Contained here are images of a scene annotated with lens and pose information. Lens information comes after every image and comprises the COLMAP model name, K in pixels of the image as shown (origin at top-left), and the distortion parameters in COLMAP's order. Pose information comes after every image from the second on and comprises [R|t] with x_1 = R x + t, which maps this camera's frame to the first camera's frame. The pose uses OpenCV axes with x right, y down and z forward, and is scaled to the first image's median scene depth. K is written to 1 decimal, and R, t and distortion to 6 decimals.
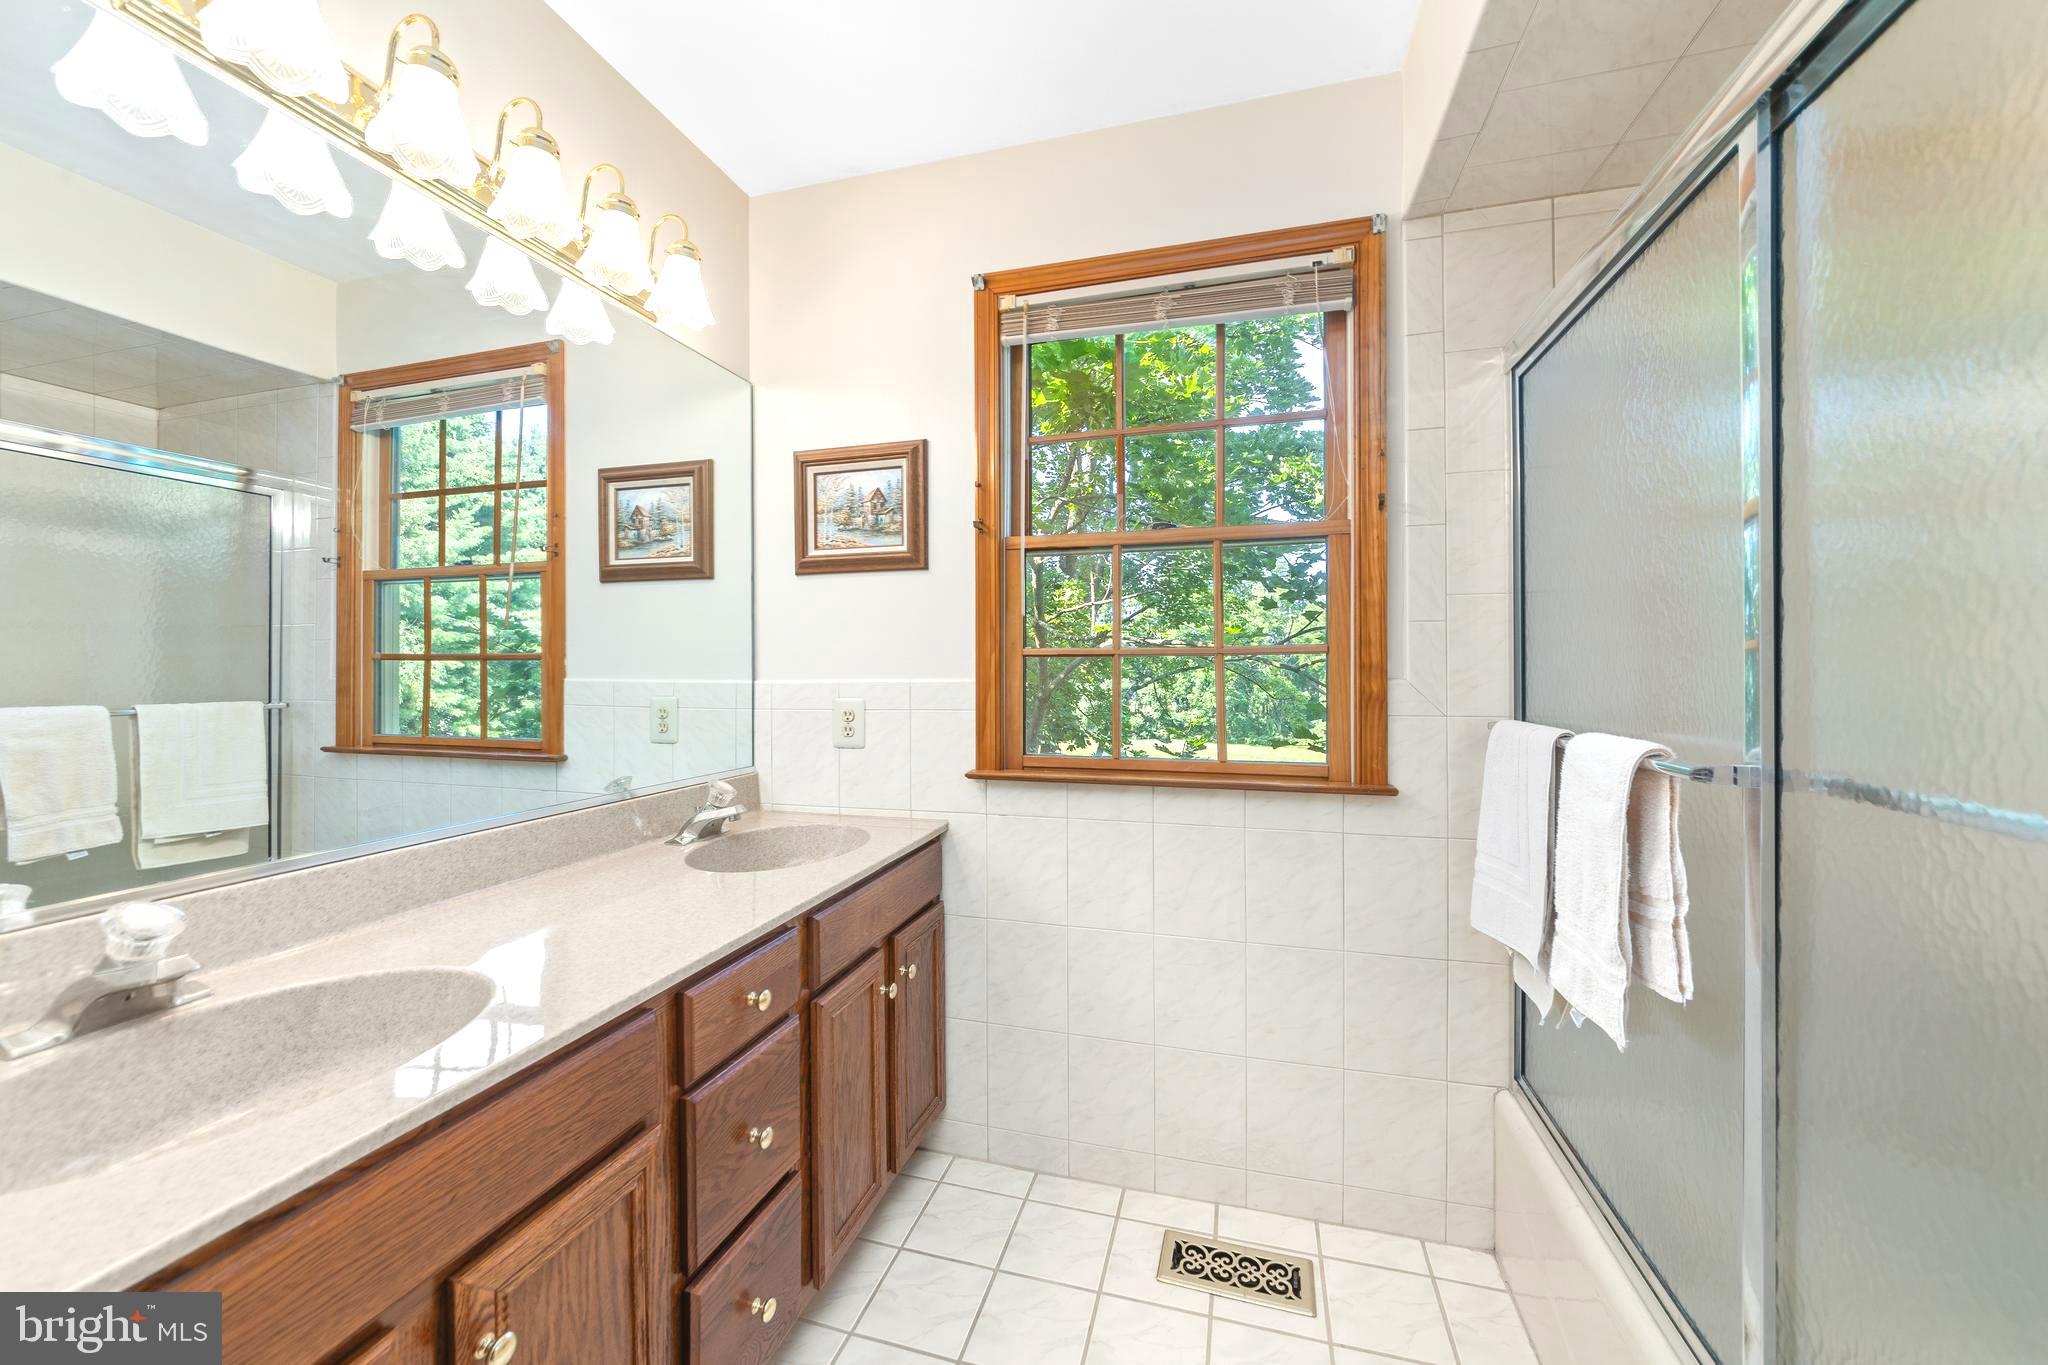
lens RADIAL K [[746.6, 0, 1036.1], [0, 746.6, 675.0], [0, 0, 1]] dist [0.000182, -0.001011]
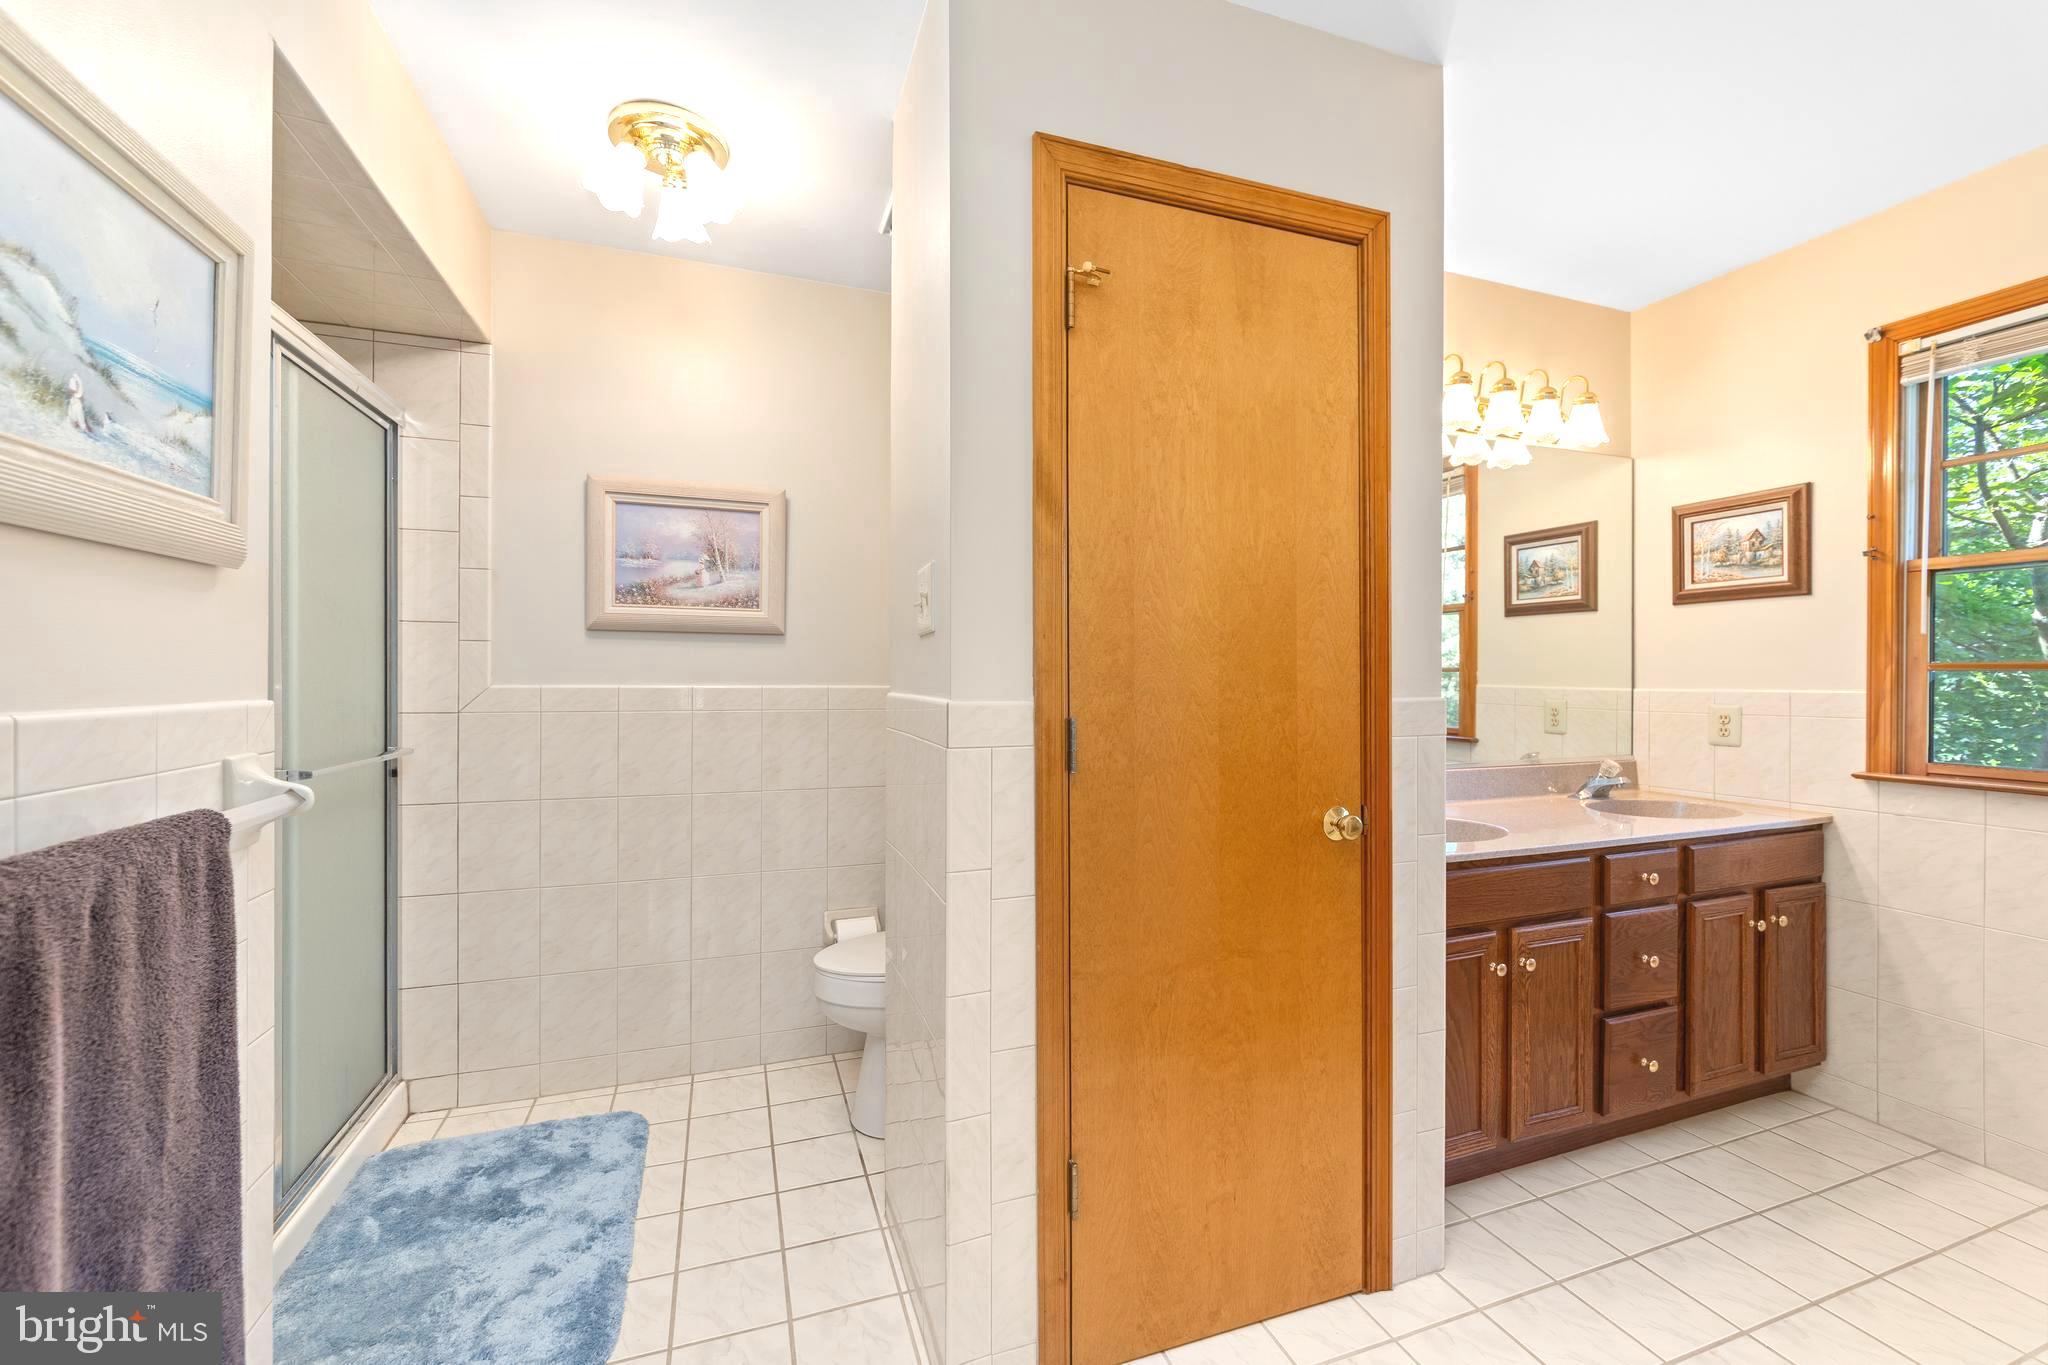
lens RADIAL K [[840.6, 0, 1035.3], [0, 840.6, 676.3], [0, 0, 1]] dist [0.002987, 0.001242]
pose [[0.582589, 0.004744, -0.812753, 0.214745], [-0.006960, 0.999975, 0.000848, -0.008314], [0.812737, 0.005163, 0.582608, -0.727565]]
